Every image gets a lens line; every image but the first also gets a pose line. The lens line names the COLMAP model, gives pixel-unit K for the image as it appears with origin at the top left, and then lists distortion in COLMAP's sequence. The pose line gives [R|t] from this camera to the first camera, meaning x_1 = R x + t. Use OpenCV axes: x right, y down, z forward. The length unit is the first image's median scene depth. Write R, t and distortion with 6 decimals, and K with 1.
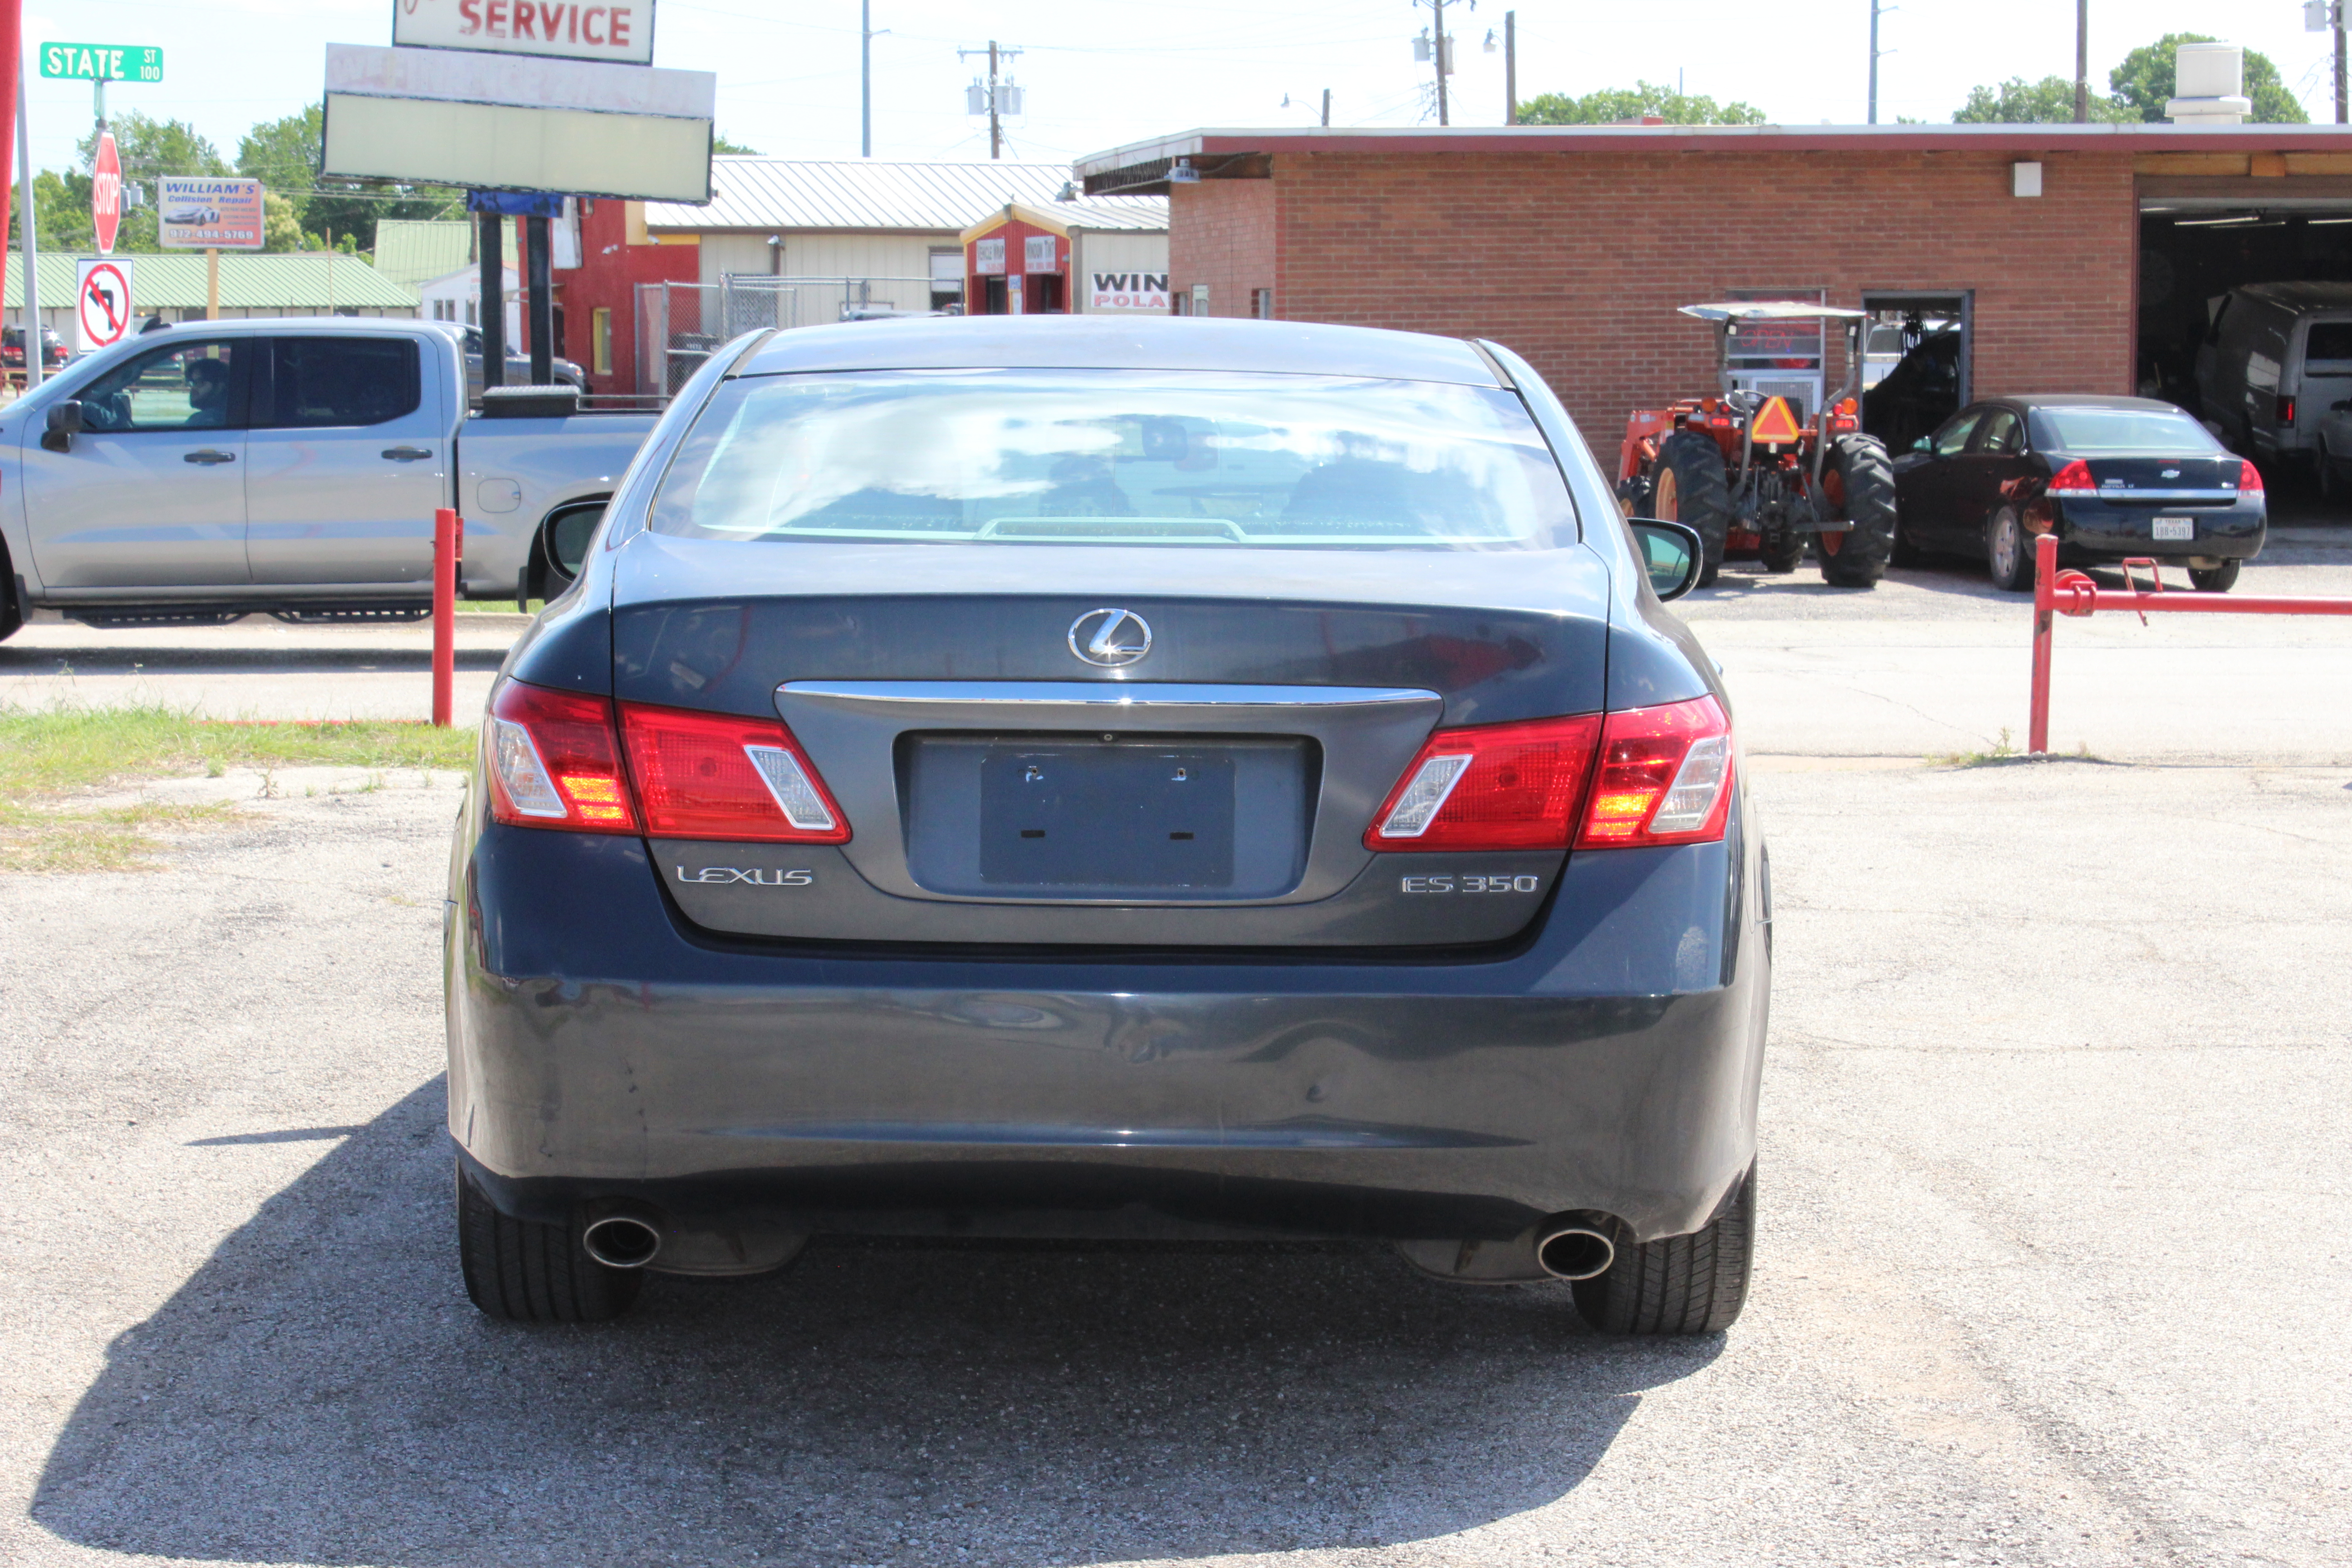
lens RADIAL K [[4711.1, 0, 1178.9], [0, 4711.1, 795.3], [0, 0, 1]] dist [0.033212, 0.000000]
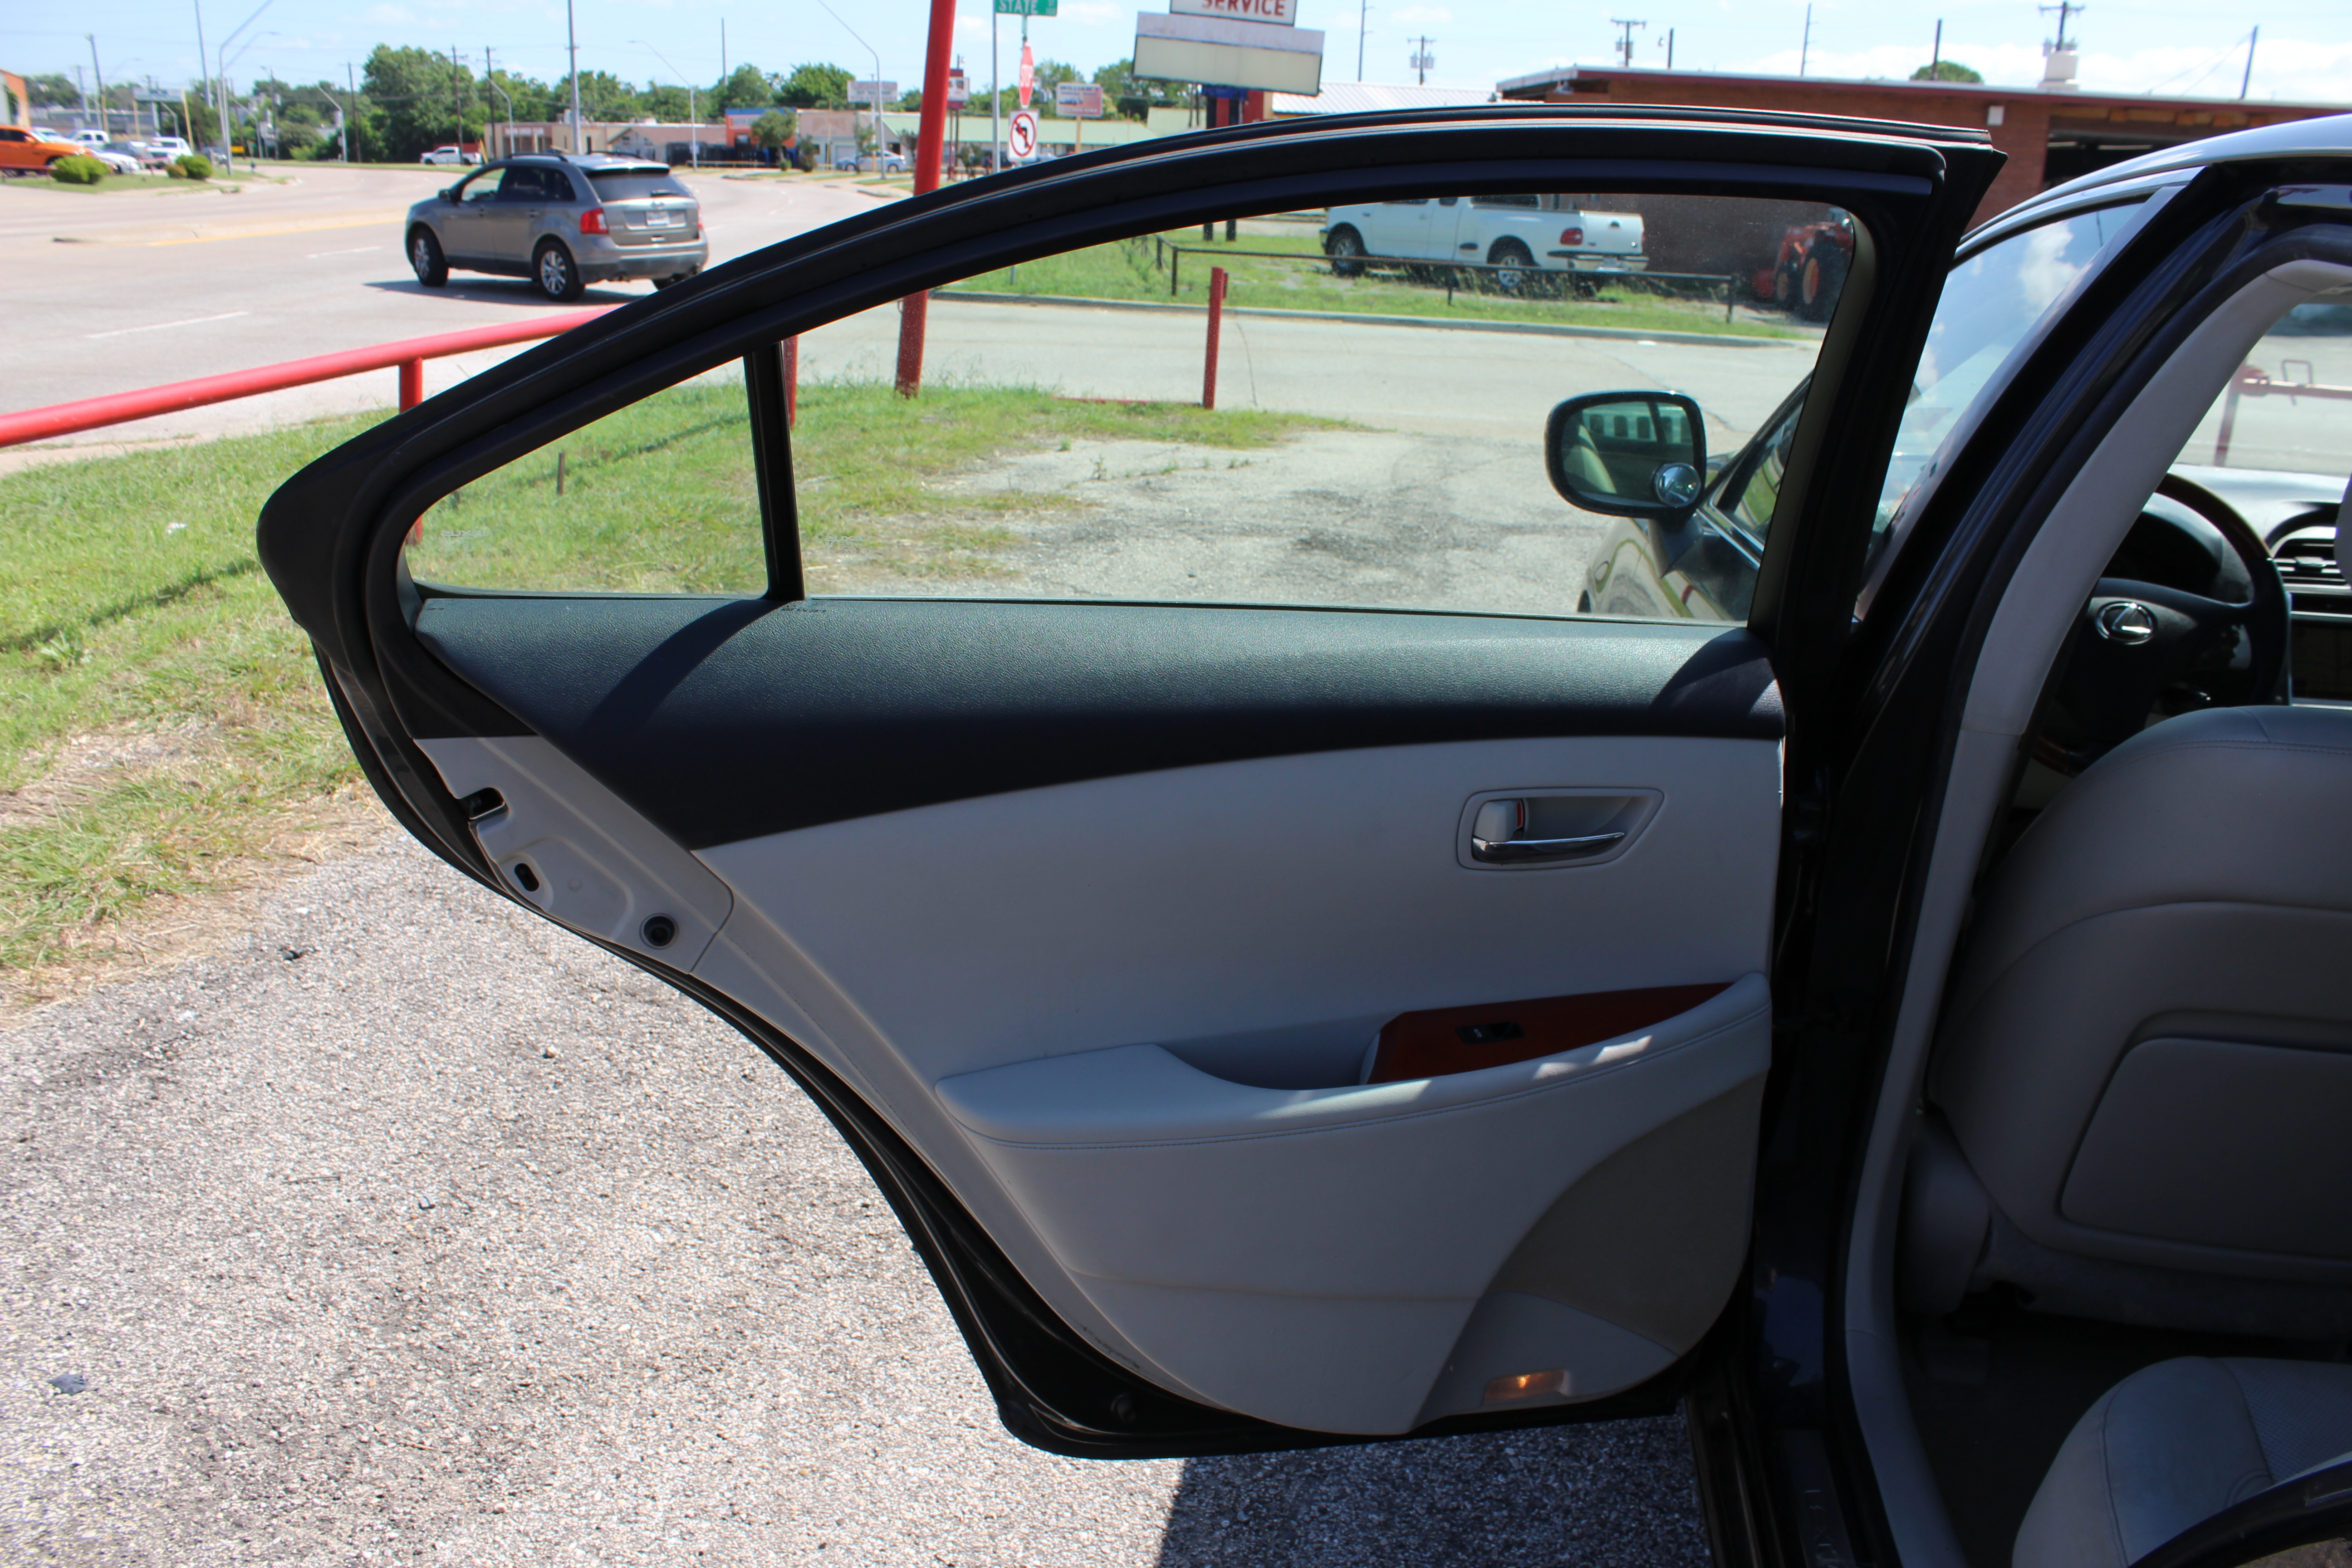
lens RADIAL K [[1931.3, 0, 1198.6], [0, 1931.3, 789.8], [0, 0, 1]] dist [-0.160987, 0.136513]
pose [[0.989499, 0.076215, -0.122814, -0.030668], [-0.047542, 0.974021, 0.221411, -0.013616], [0.136499, -0.213247, 0.967416, 0.152376]]
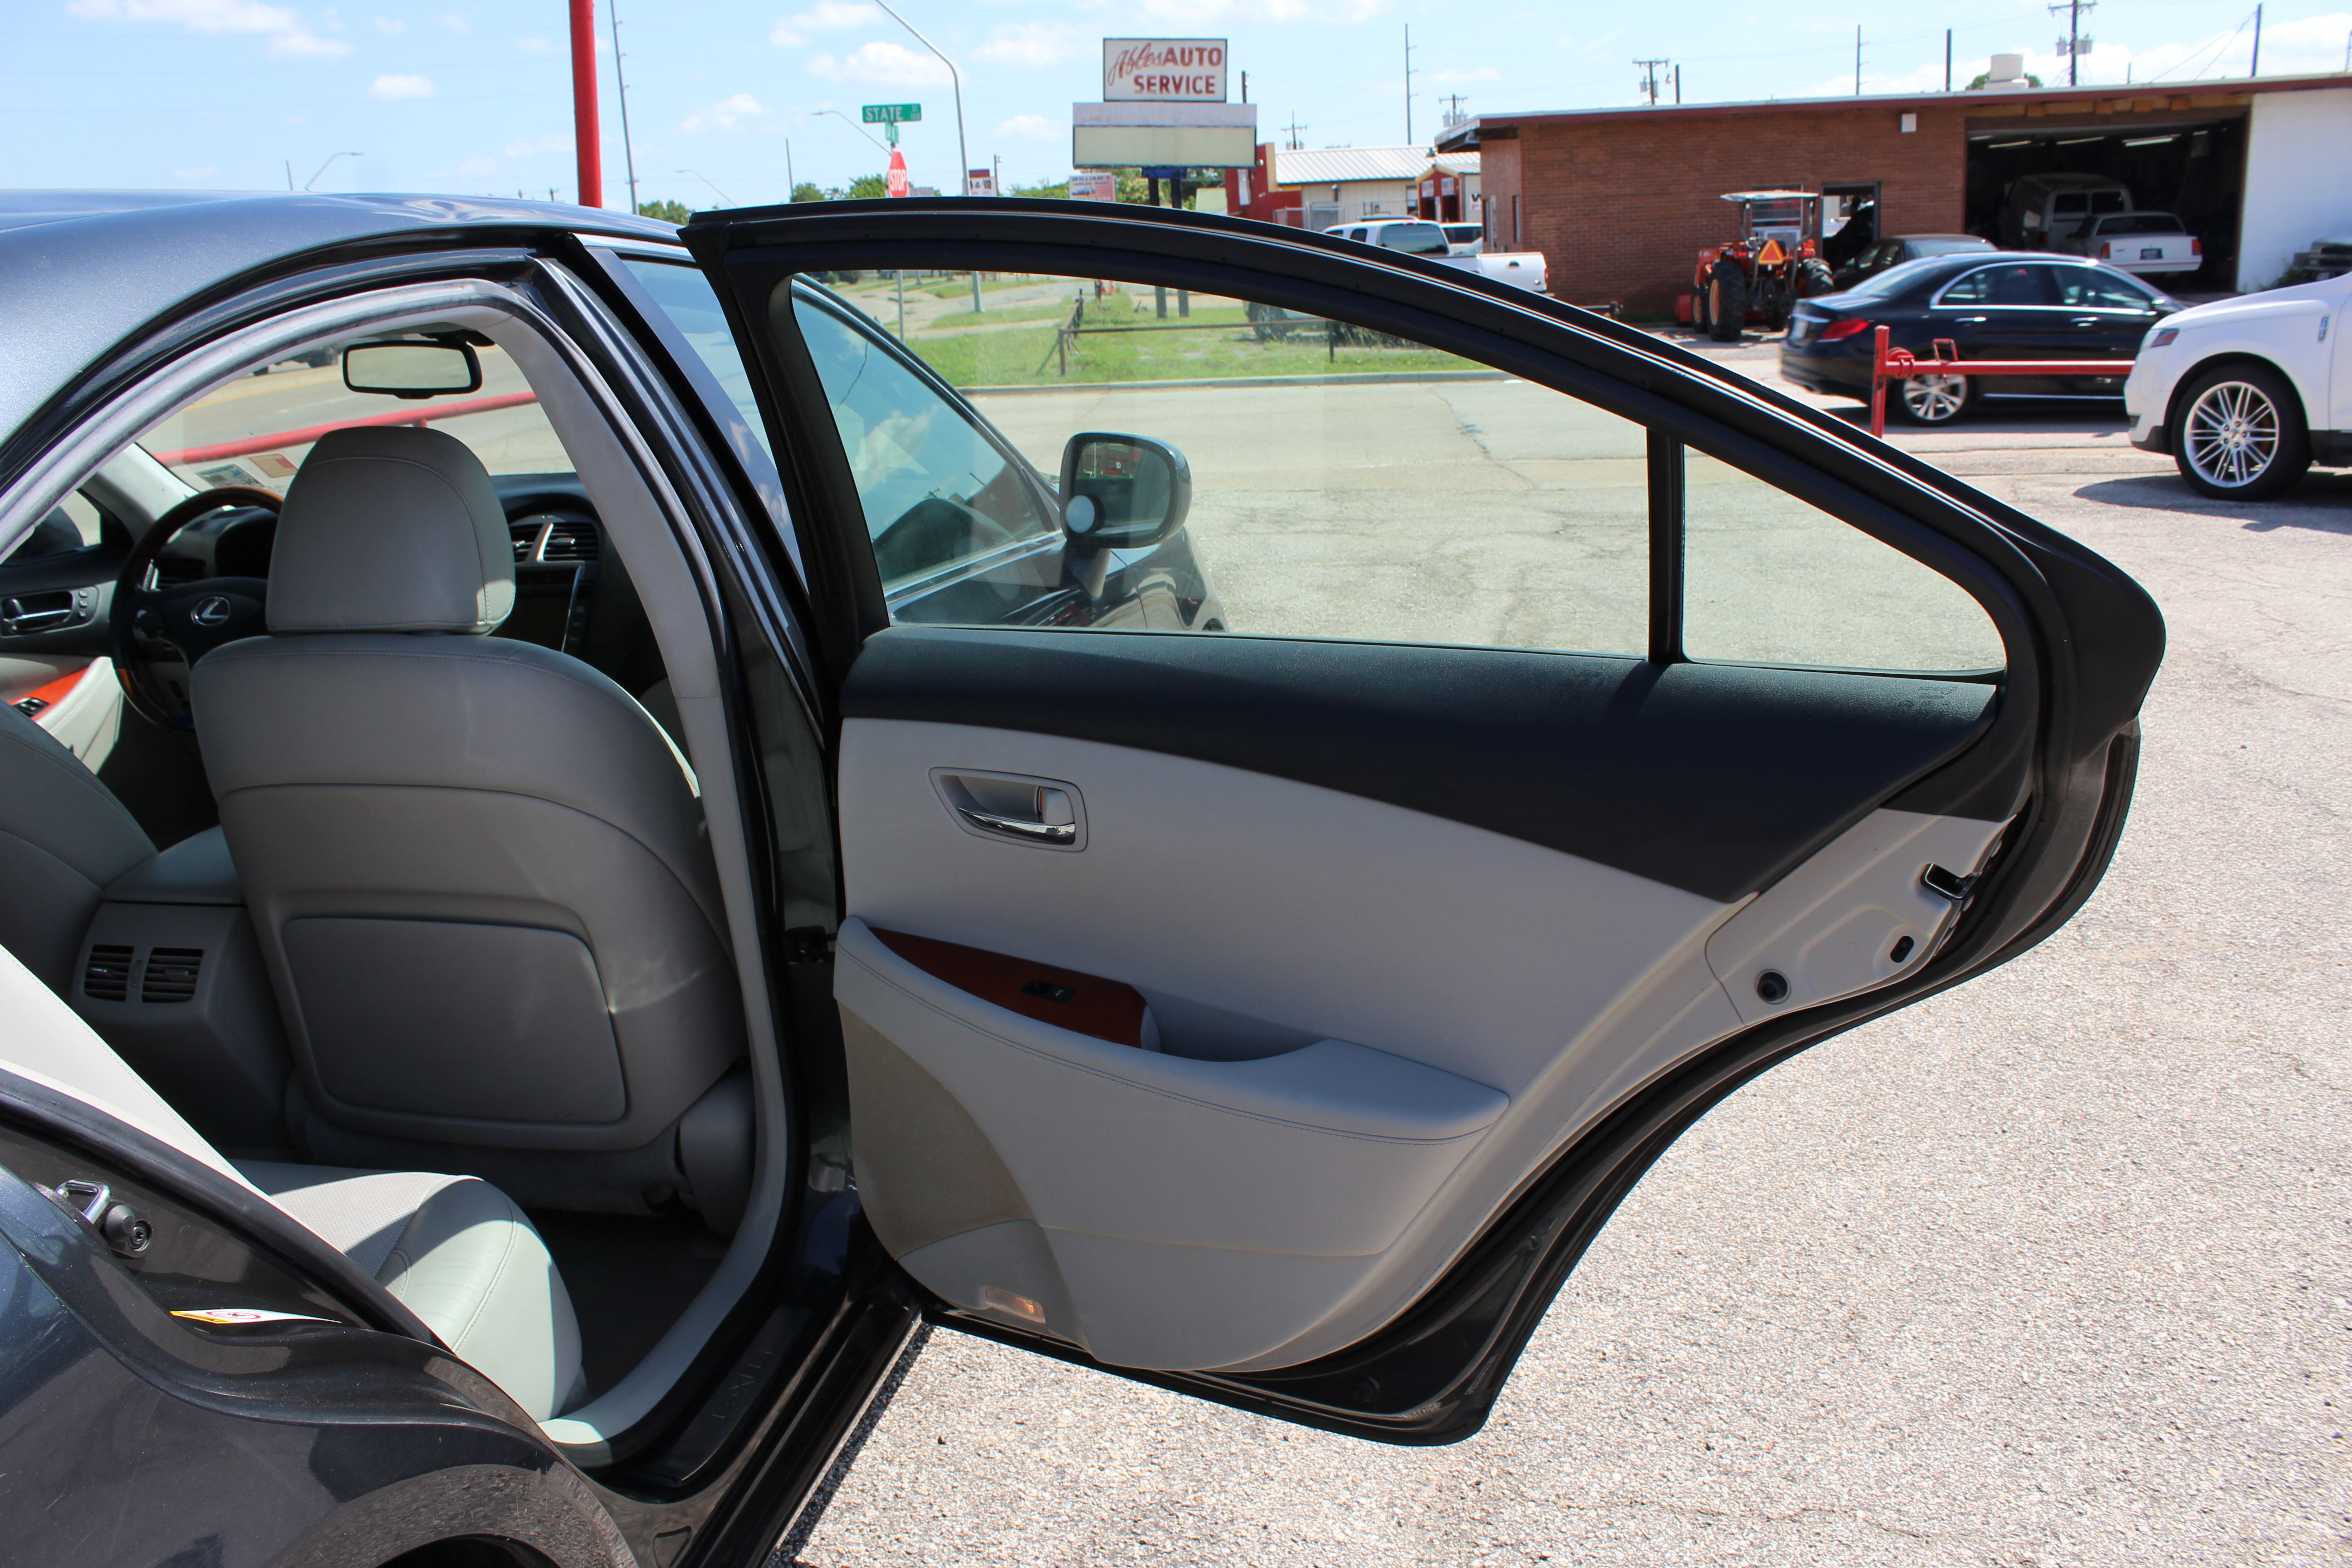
lens RADIAL K [[1931.3, 0, 1184.6], [0, 1931.3, 794.1], [0, 0, 1]] dist [-0.160987, 0.136513]
pose [[0.981165, -0.000126, -0.193172, 0.035346], [0.036708, 0.981901, 0.185805, -0.012404], [0.189652, -0.189397, 0.963411, 0.149192]]
